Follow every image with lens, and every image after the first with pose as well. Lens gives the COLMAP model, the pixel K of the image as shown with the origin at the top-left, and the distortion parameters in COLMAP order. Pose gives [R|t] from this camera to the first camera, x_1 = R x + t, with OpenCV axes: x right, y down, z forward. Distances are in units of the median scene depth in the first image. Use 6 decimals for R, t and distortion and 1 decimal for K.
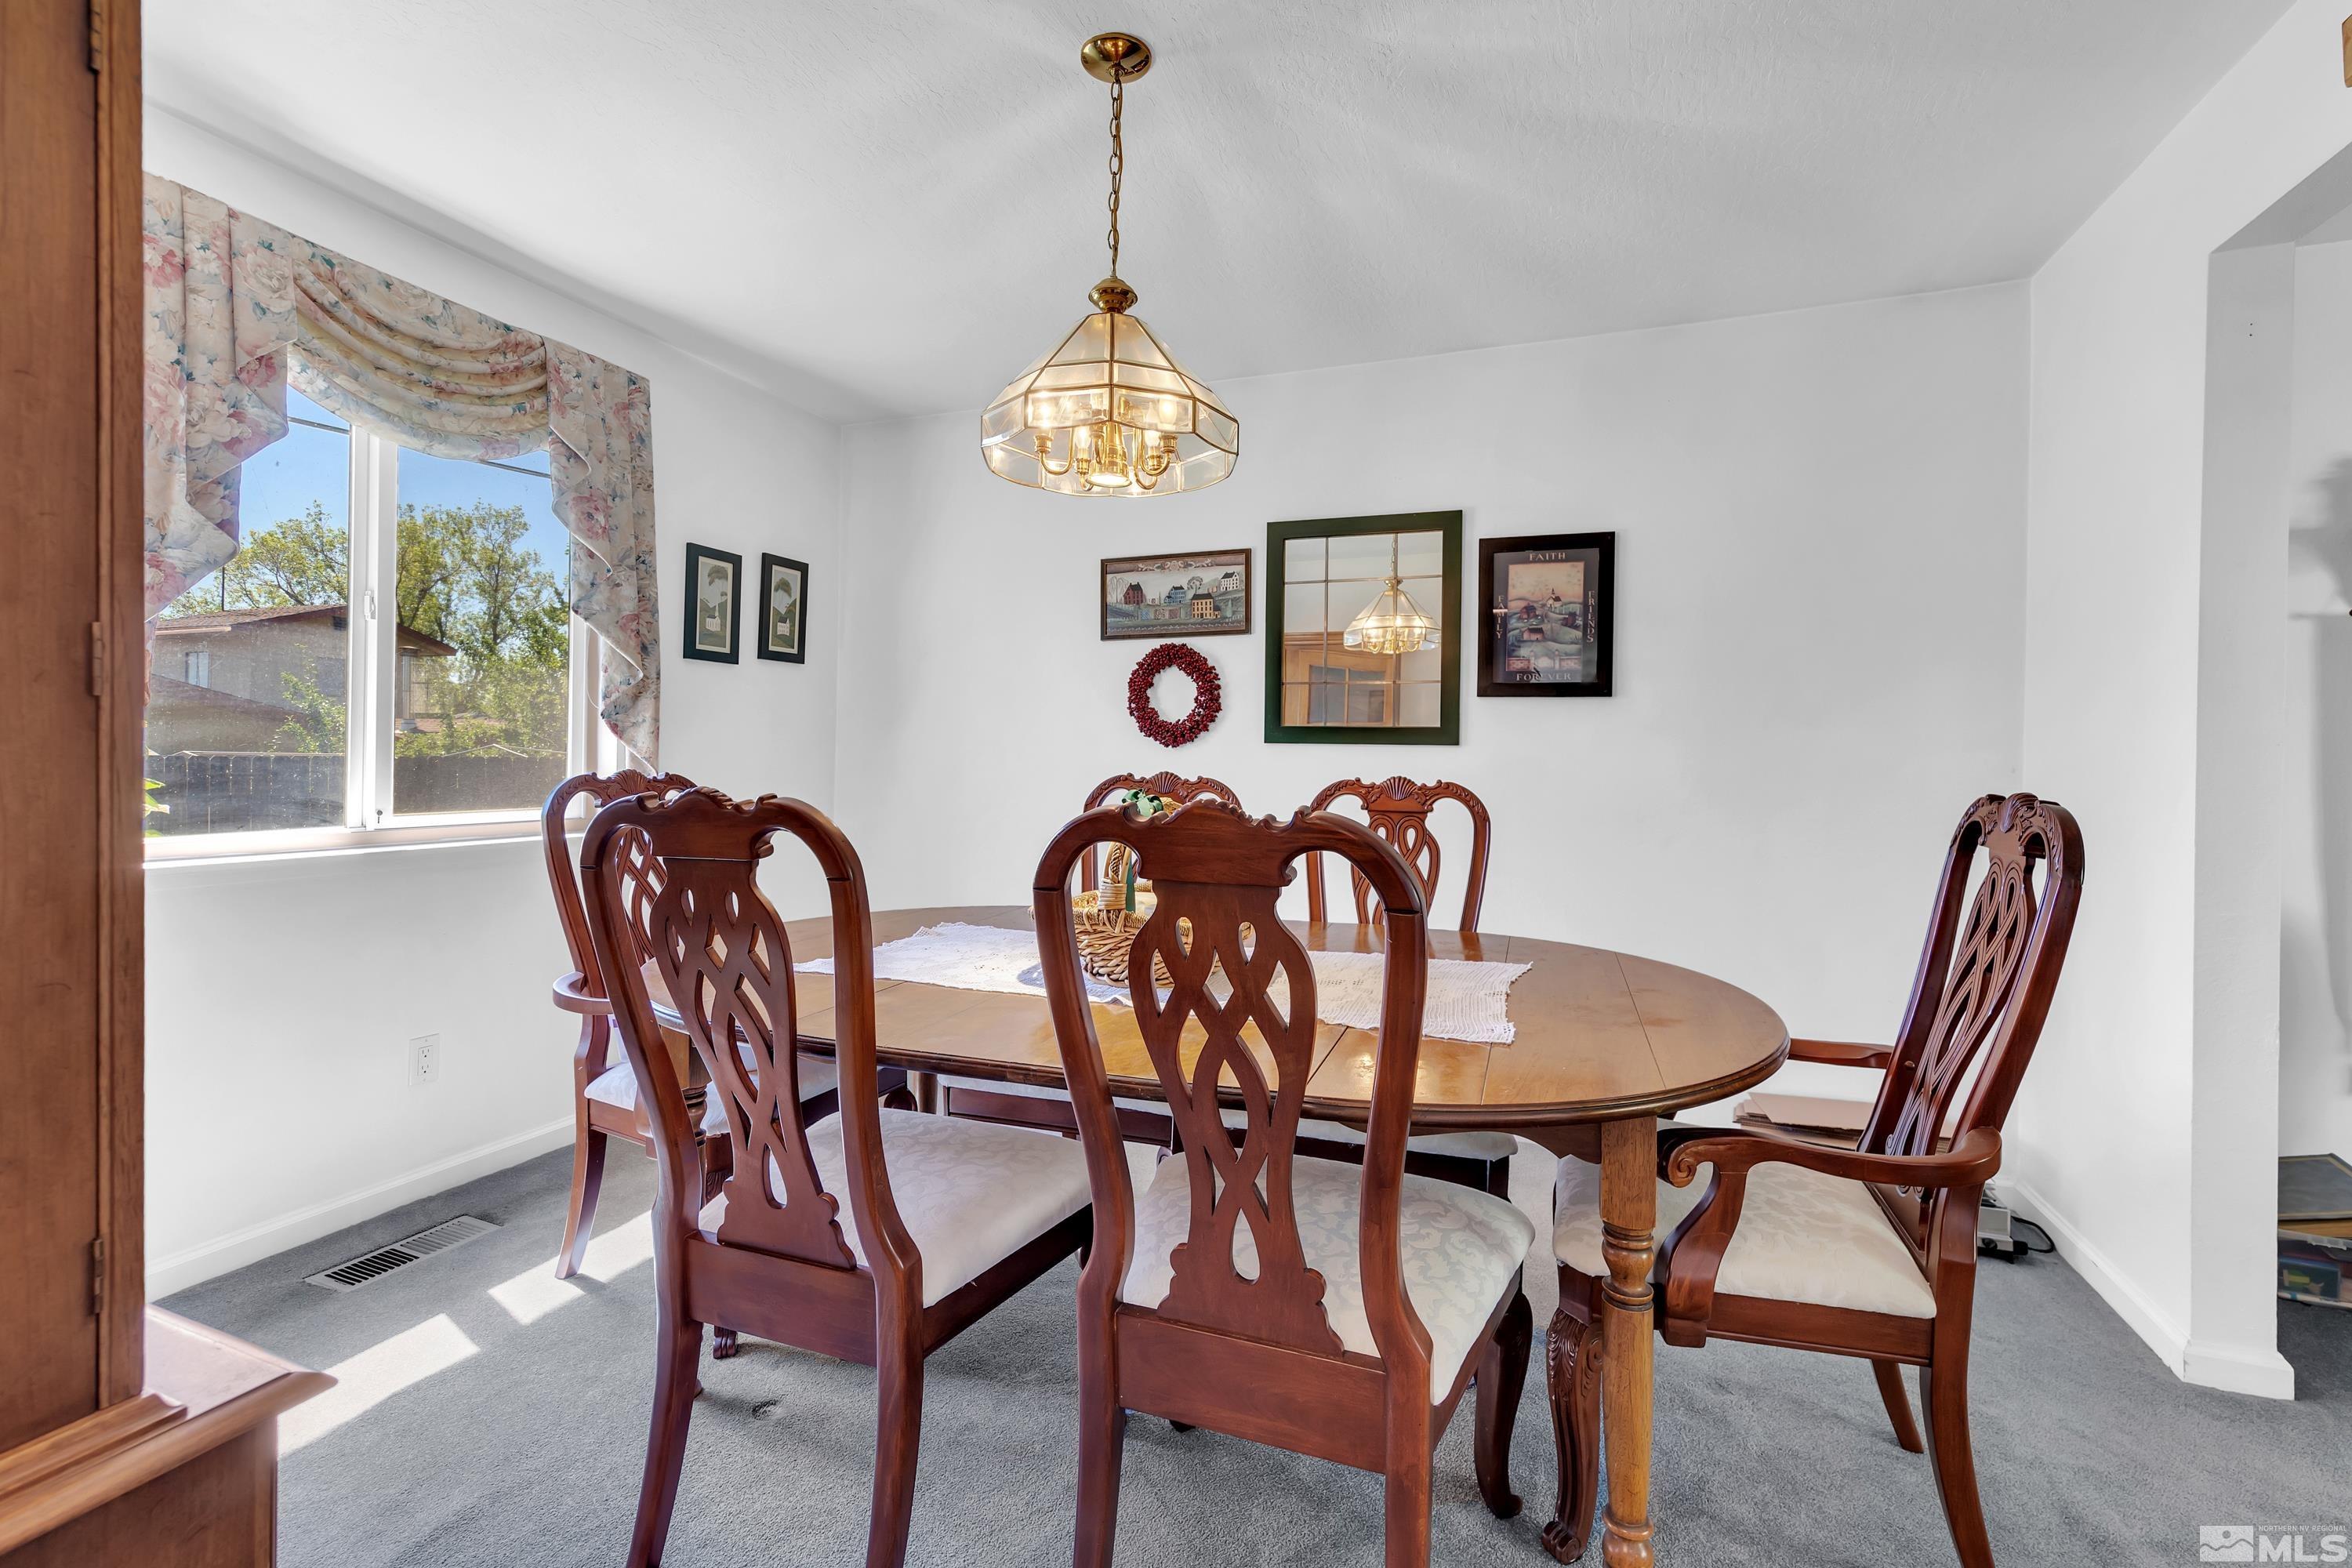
lens RADIAL K [[1006.9, 0, 1164.3], [0, 1006.9, 764.4], [0, 0, 1]] dist [0.001259, 0.000079]
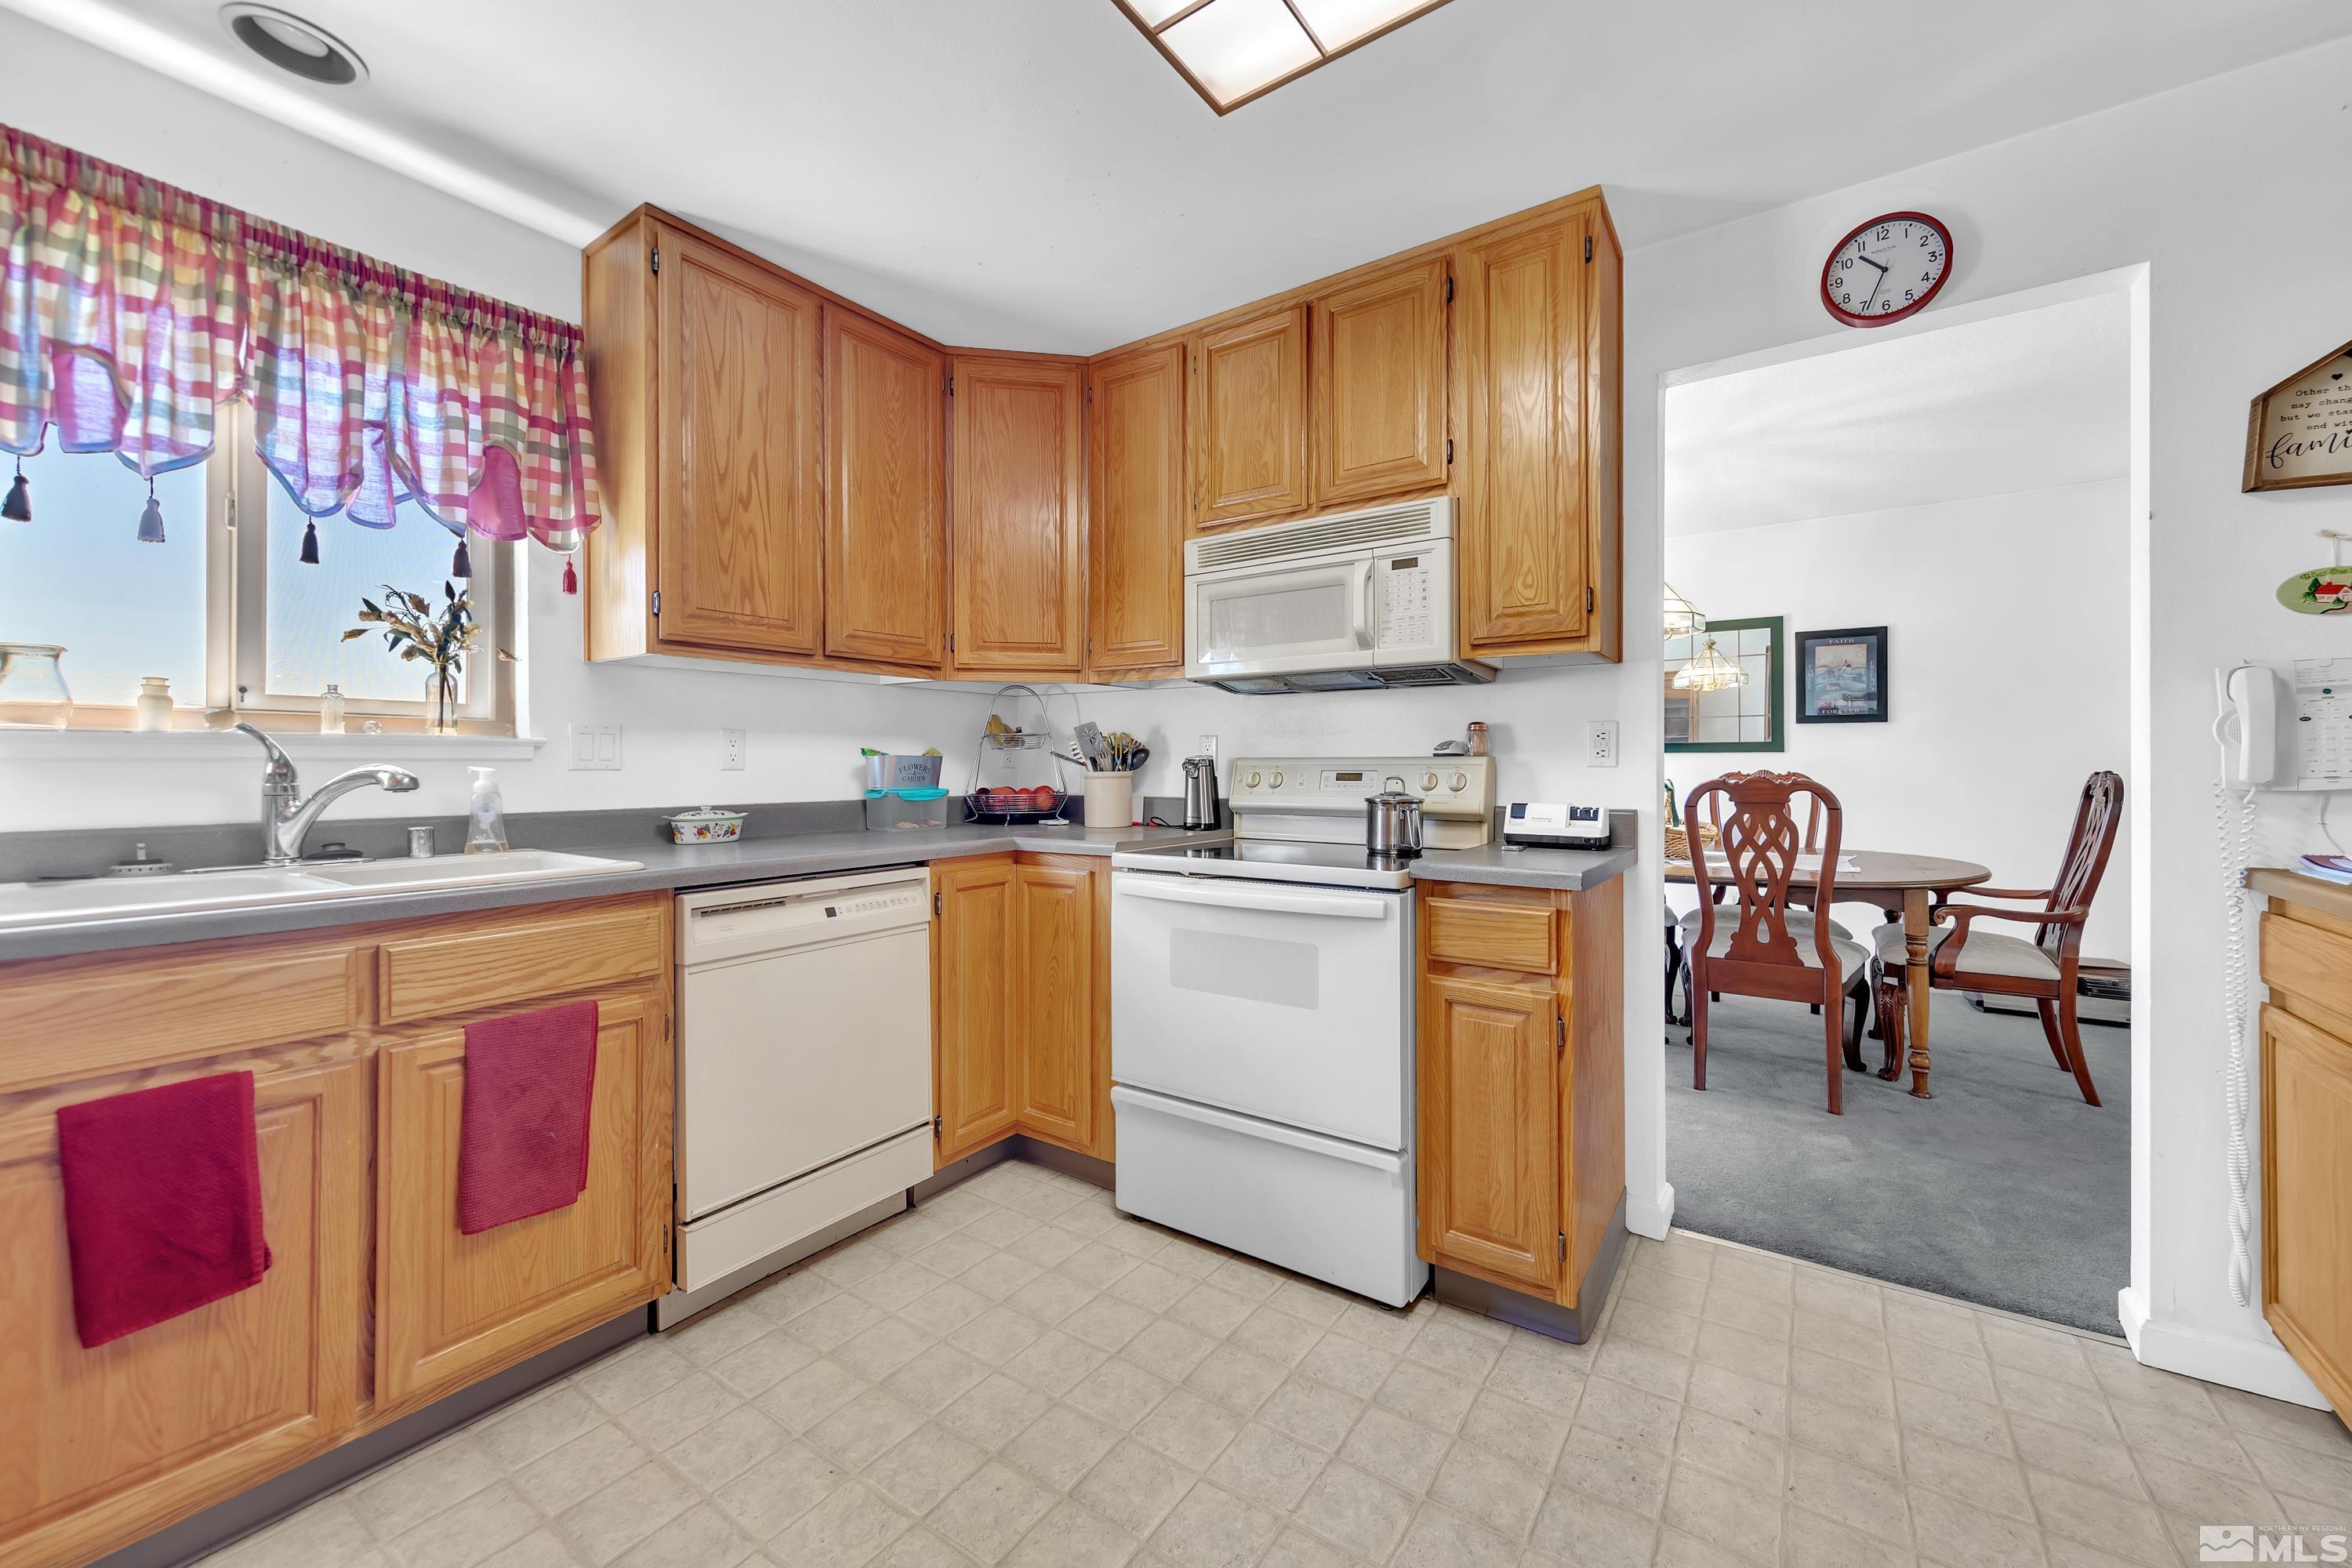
lens RADIAL K [[892.8, 0, 1175.0], [0, 892.8, 762.1], [0, 0, 1]] dist [0.001716, 0.000097]
pose [[0.972771, -0.020703, -0.230842, -0.504672], [0.018441, 0.999758, -0.011954, -0.004439], [0.231034, 0.007371, 0.972918, -0.993633]]
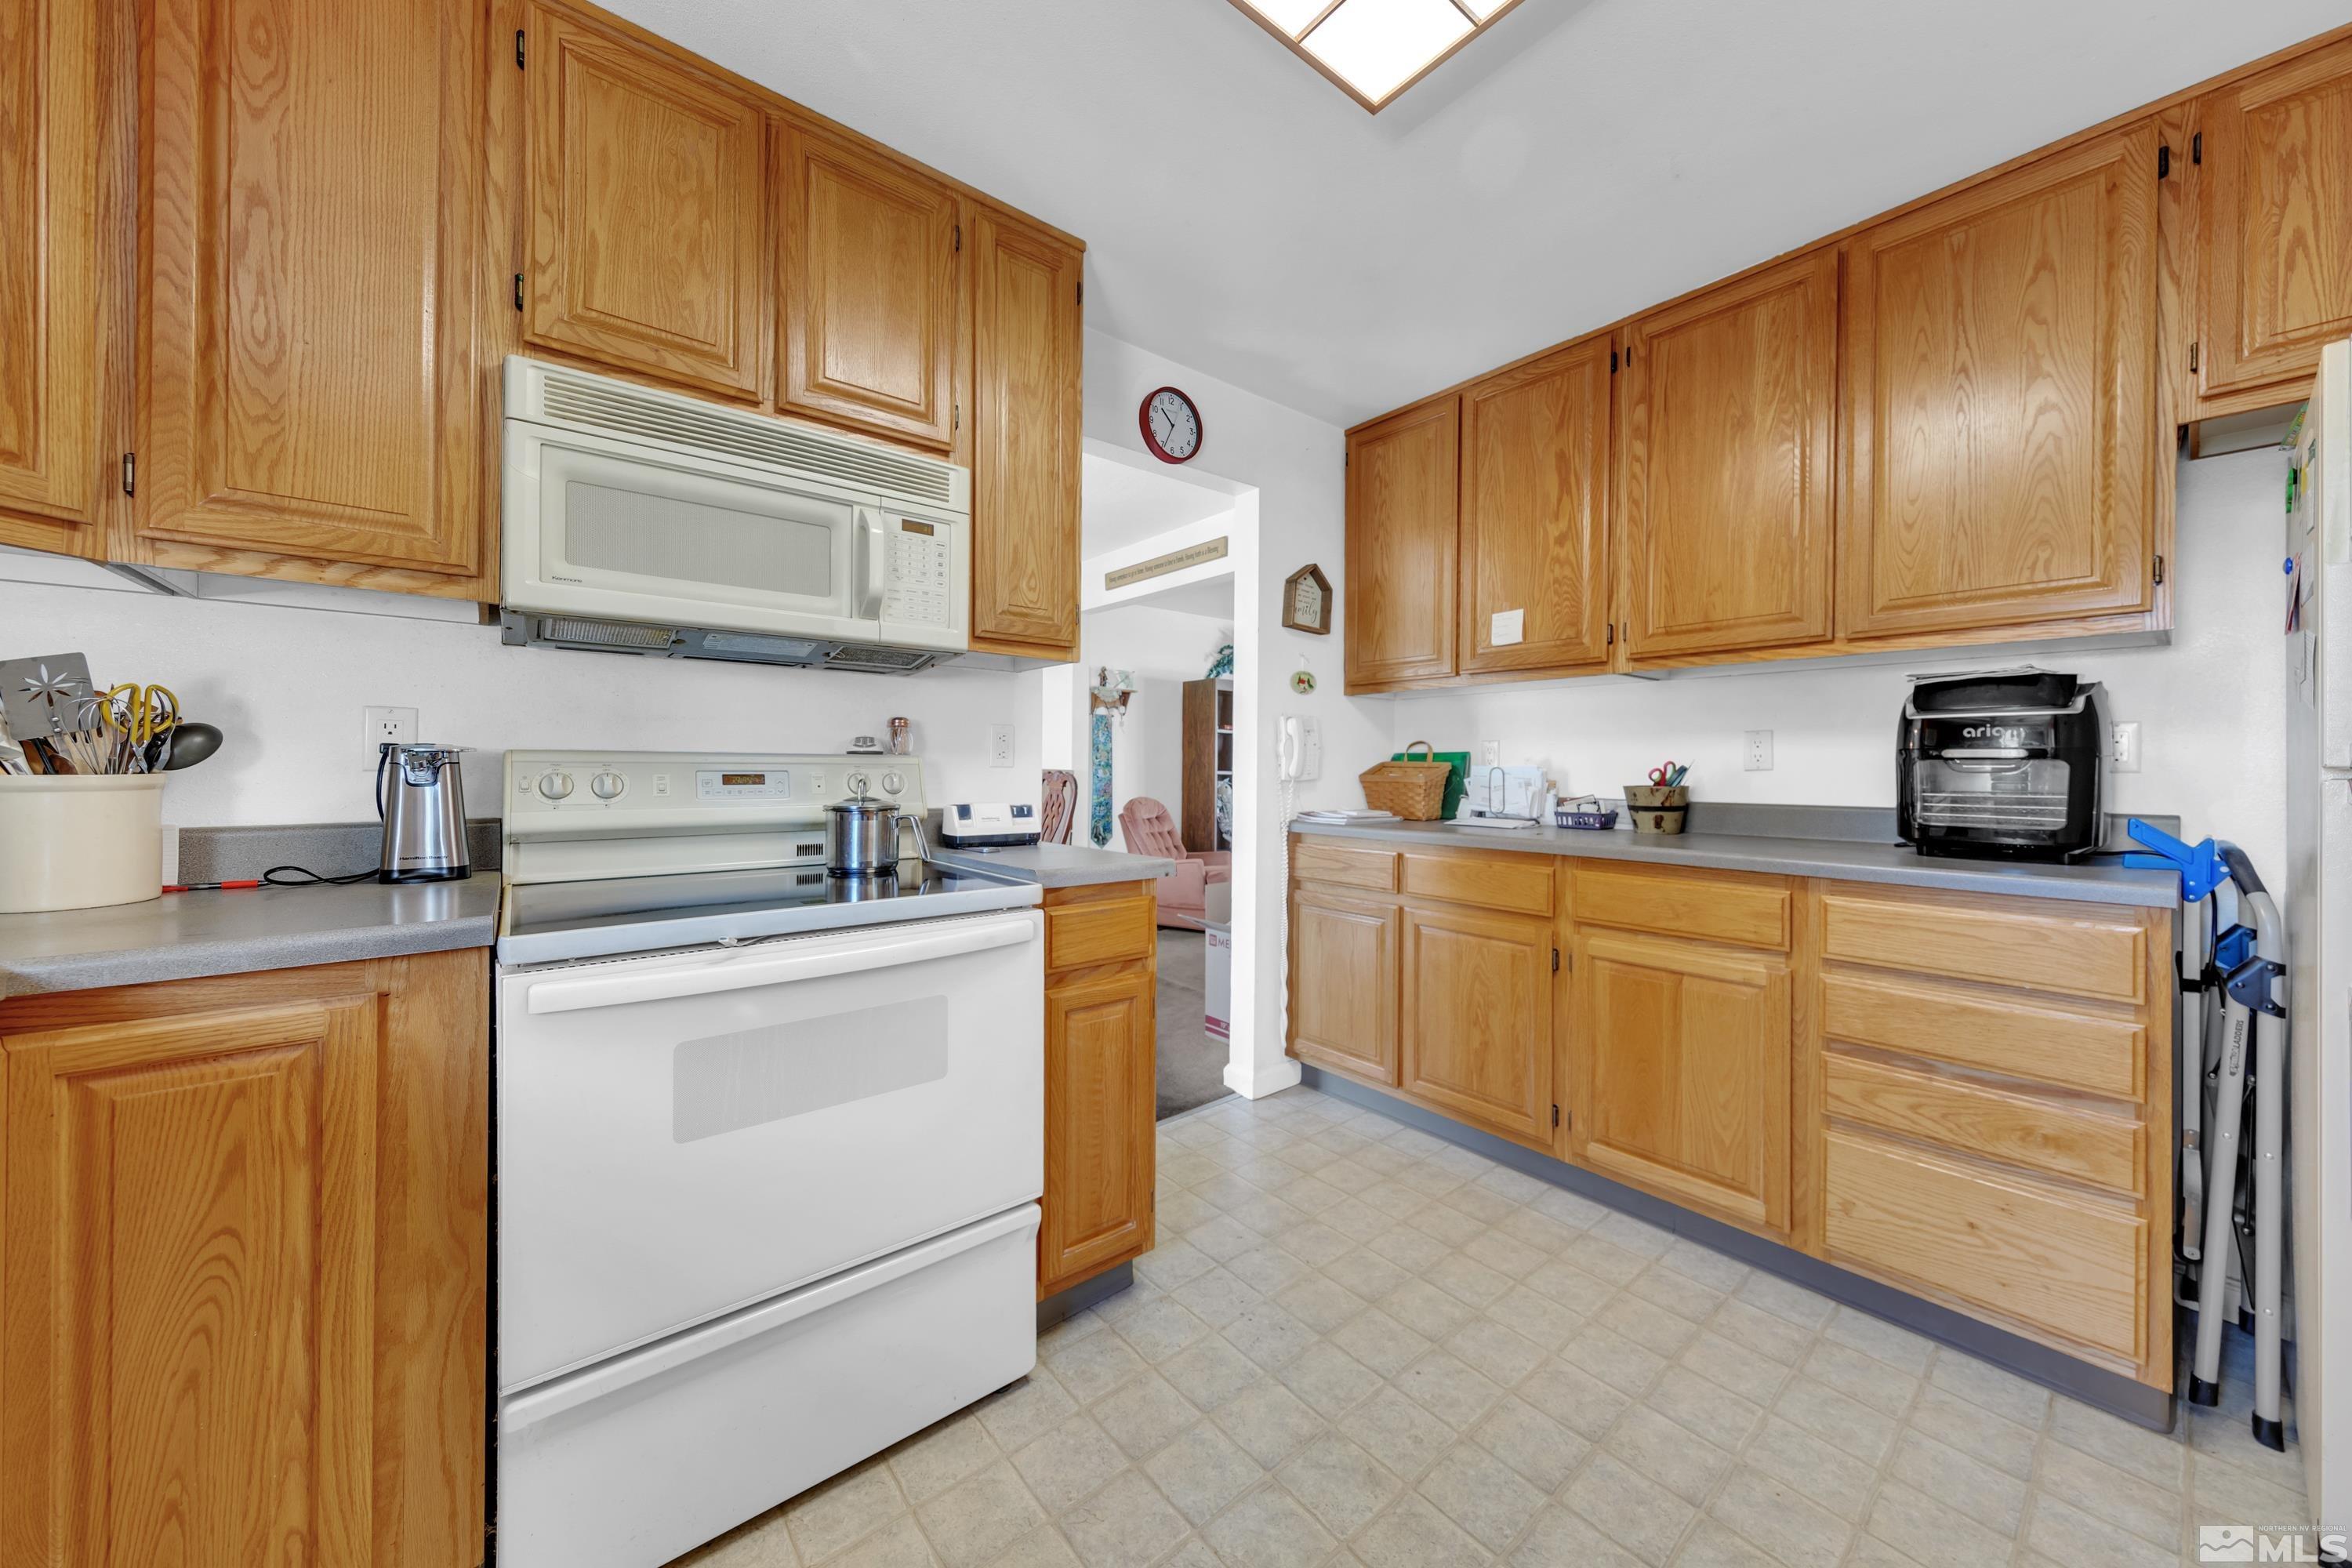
lens RADIAL K [[812.6, 0, 1172.8], [0, 812.6, 774.6], [0, 0, 1]] dist [-0.001645, -0.000046]
pose [[0.497207, -0.022728, 0.867334, -1.014289], [0.009440, 0.999739, 0.020787, -0.012133], [-0.867580, -0.002148, 0.497292, -0.575649]]
